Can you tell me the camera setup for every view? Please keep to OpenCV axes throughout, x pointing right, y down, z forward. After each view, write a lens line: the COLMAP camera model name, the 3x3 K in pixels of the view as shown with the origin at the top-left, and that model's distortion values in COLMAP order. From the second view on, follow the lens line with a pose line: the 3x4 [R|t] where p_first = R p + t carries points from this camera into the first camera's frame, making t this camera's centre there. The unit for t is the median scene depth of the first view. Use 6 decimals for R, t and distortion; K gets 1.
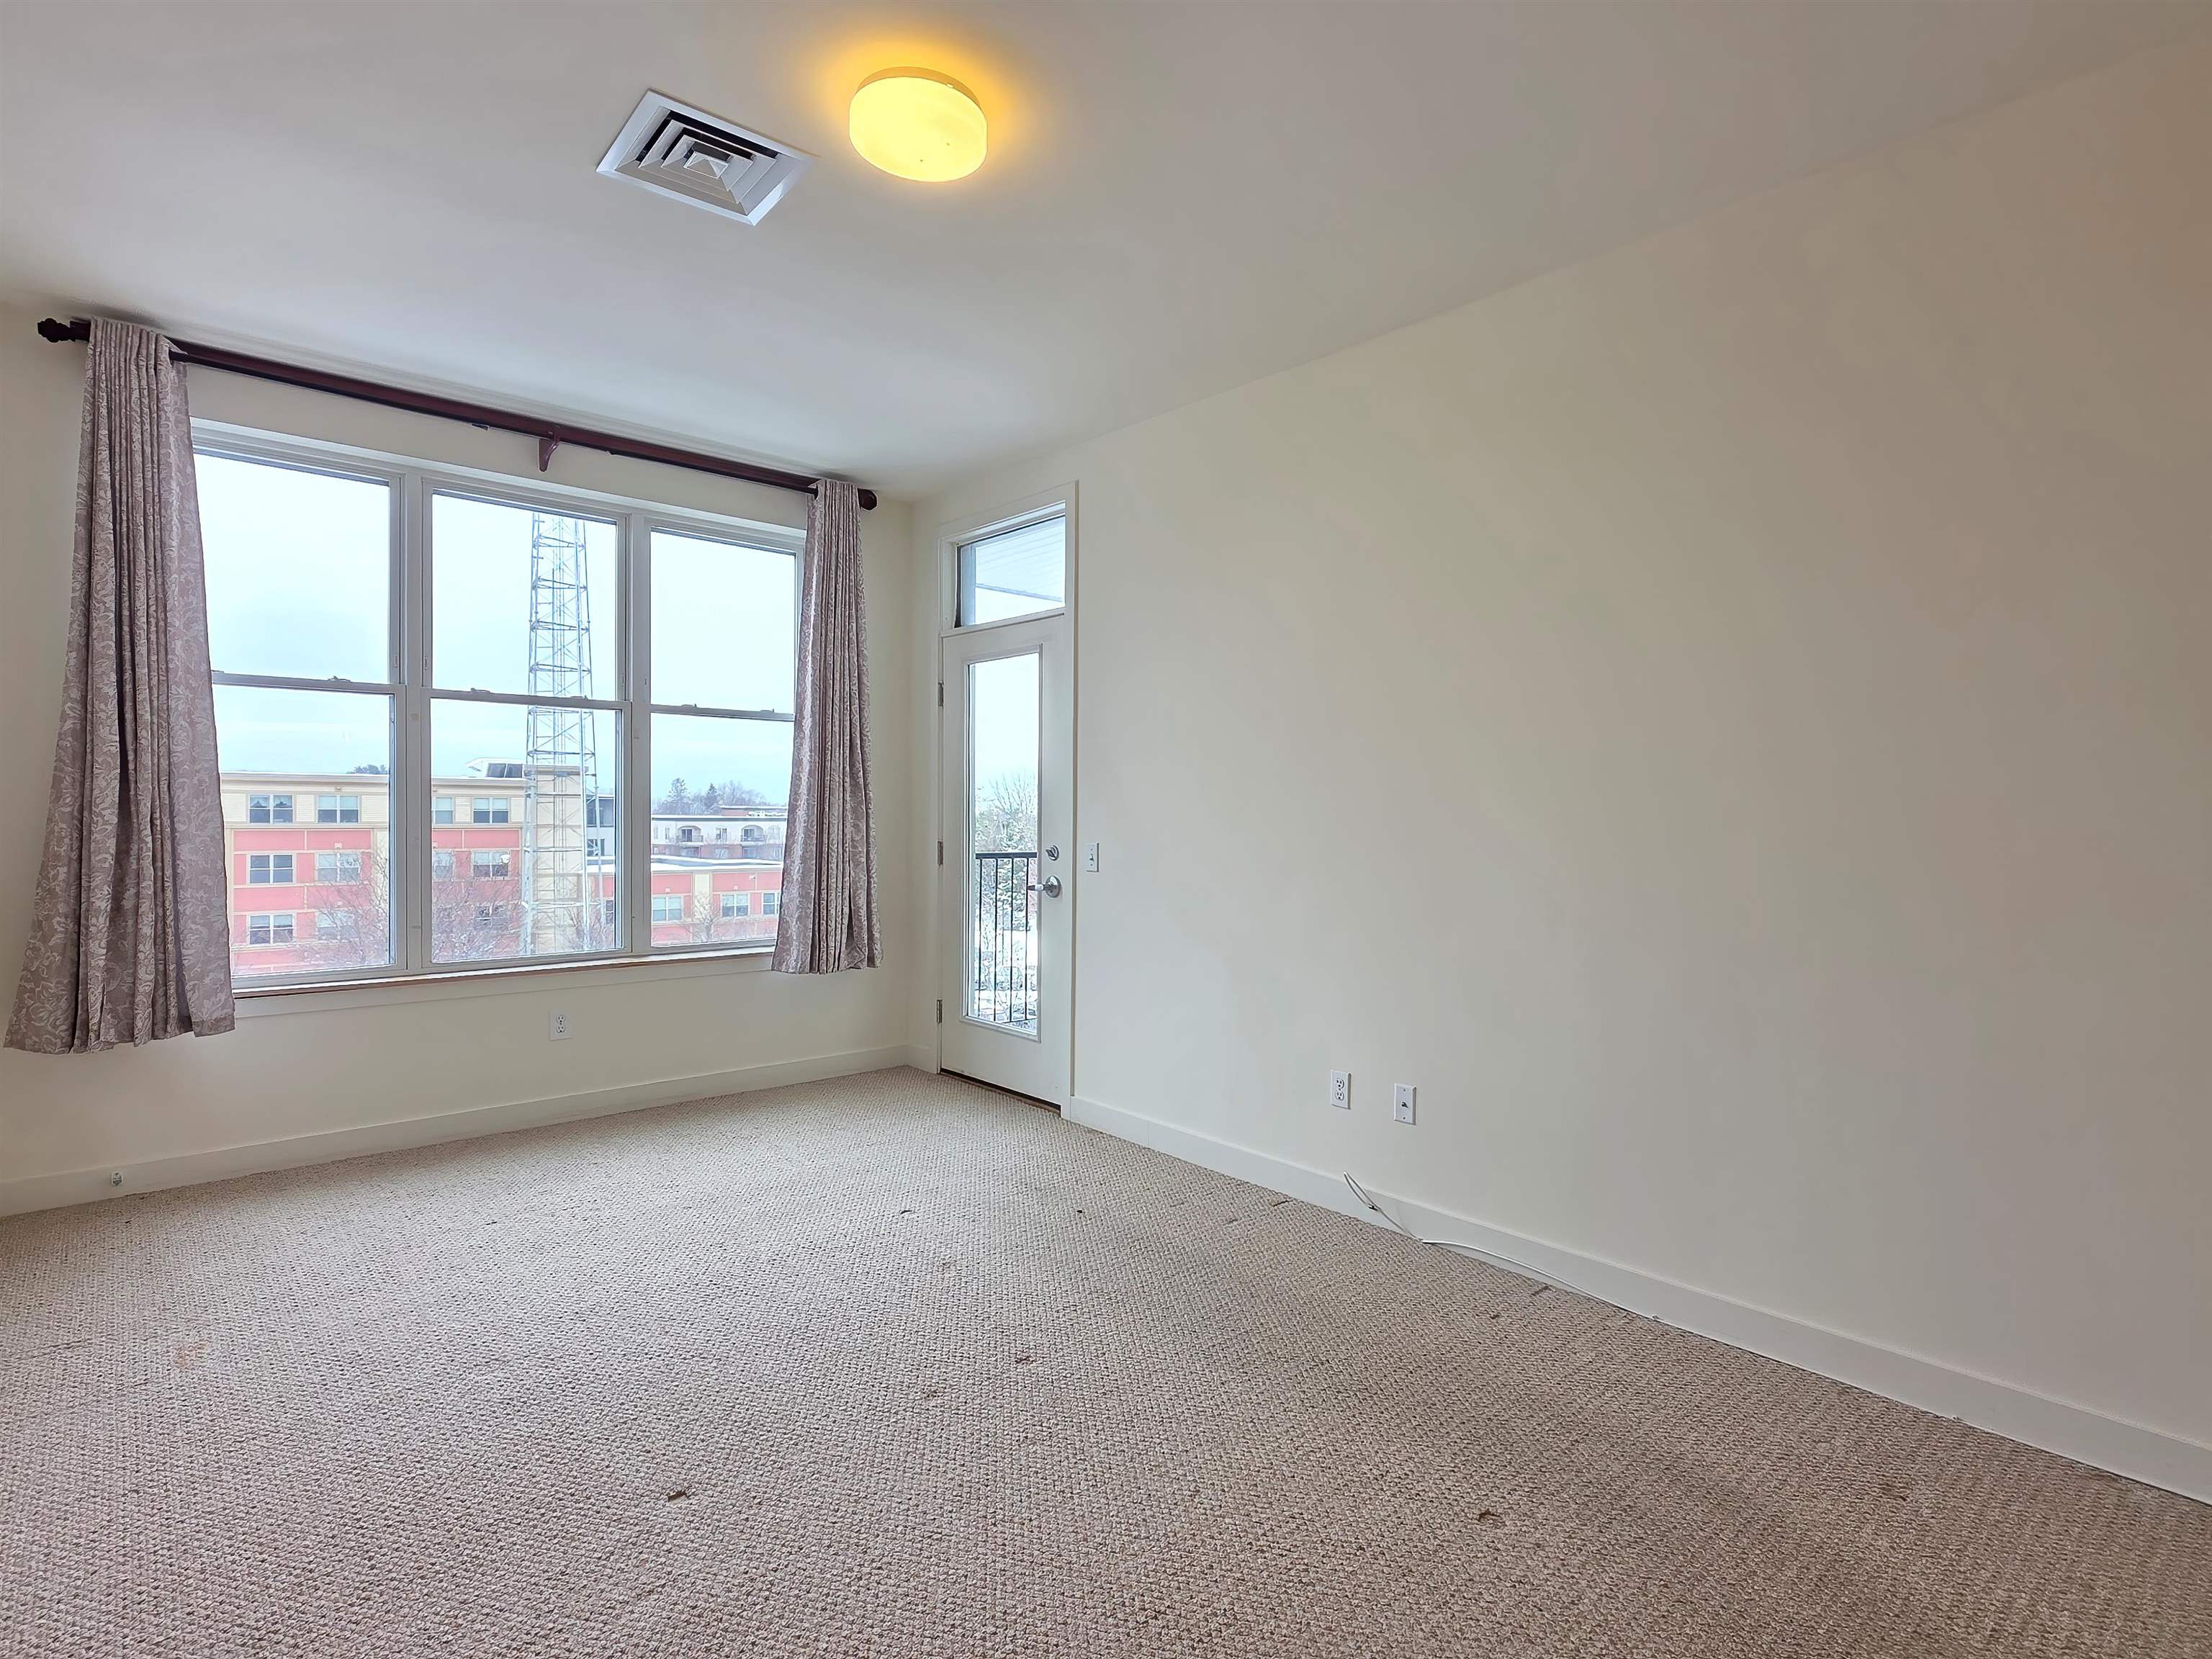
lens RADIAL K [[1119.5, 0, 1092.2], [0, 1119.5, 824.3], [0, 0, 1]] dist [0.002618, 0.000068]
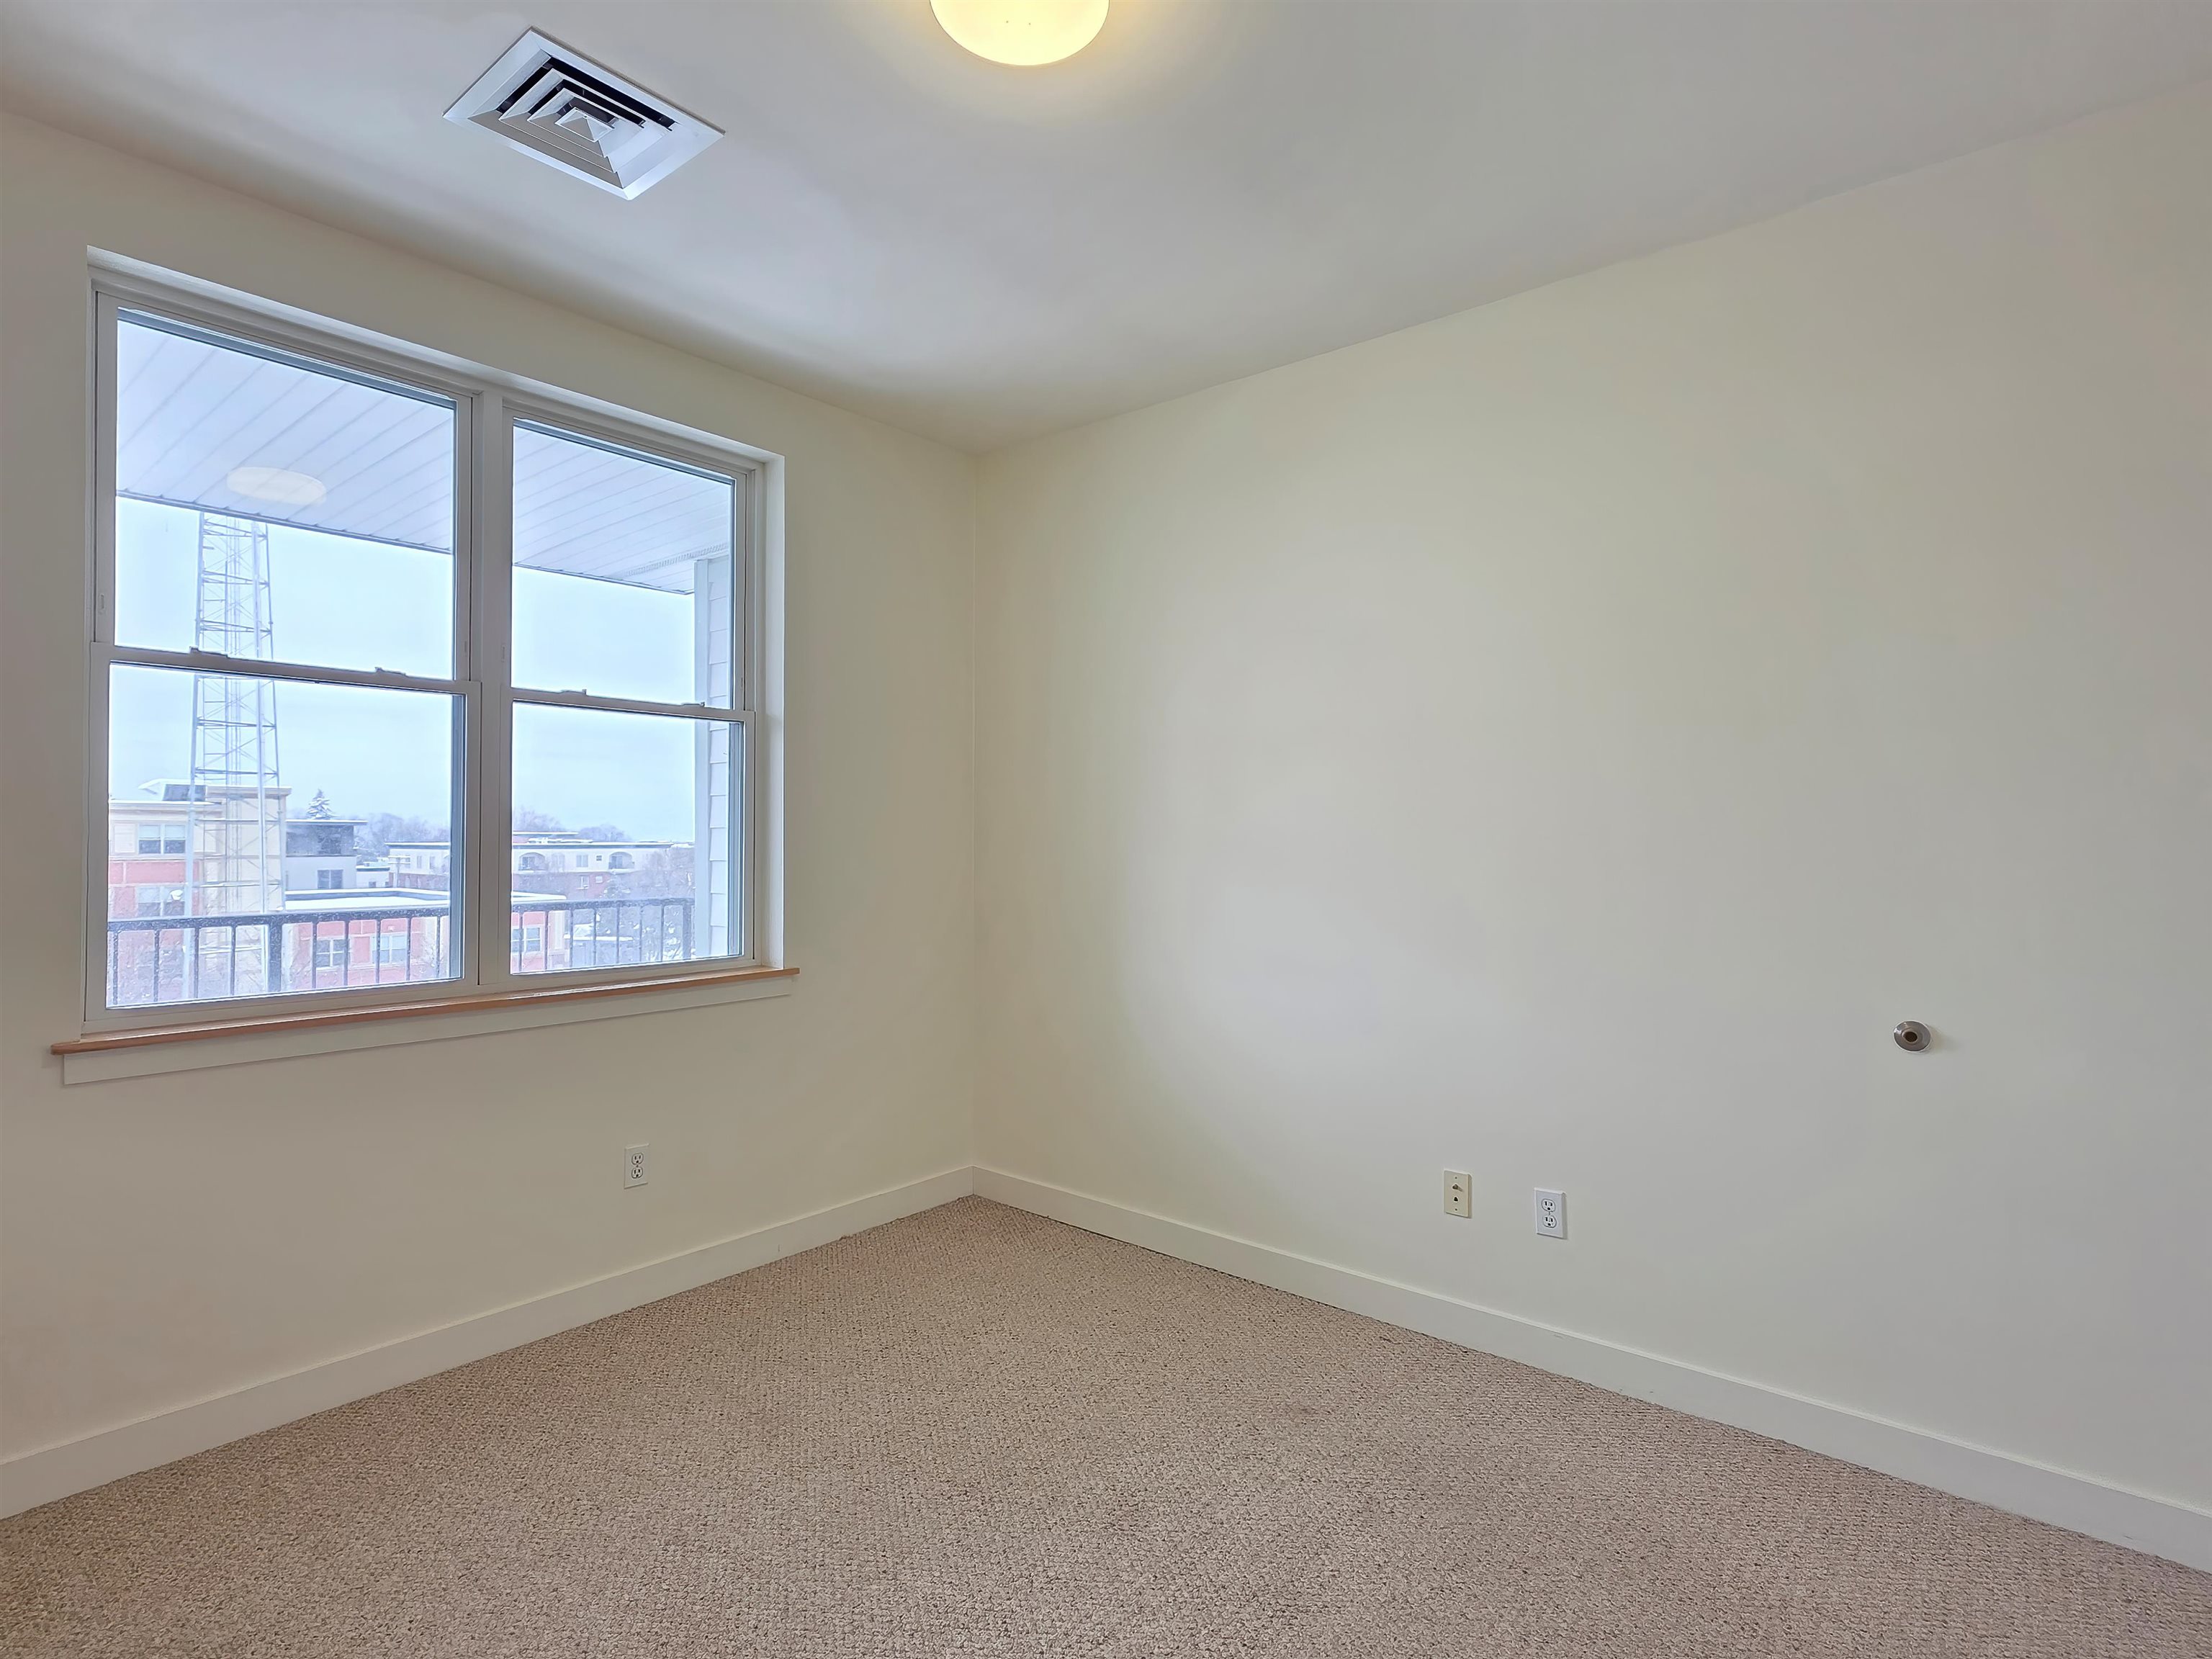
lens RADIAL K [[1119.5, 0, 1093.3], [0, 1119.5, 826.6], [0, 0, 1]] dist [0.002618, 0.000068]
pose [[0.973538, -0.003489, 0.228500, -0.098652], [0.008168, 0.999776, -0.019536, 0.001216], [-0.228380, 0.020885, 0.973348, 0.021628]]
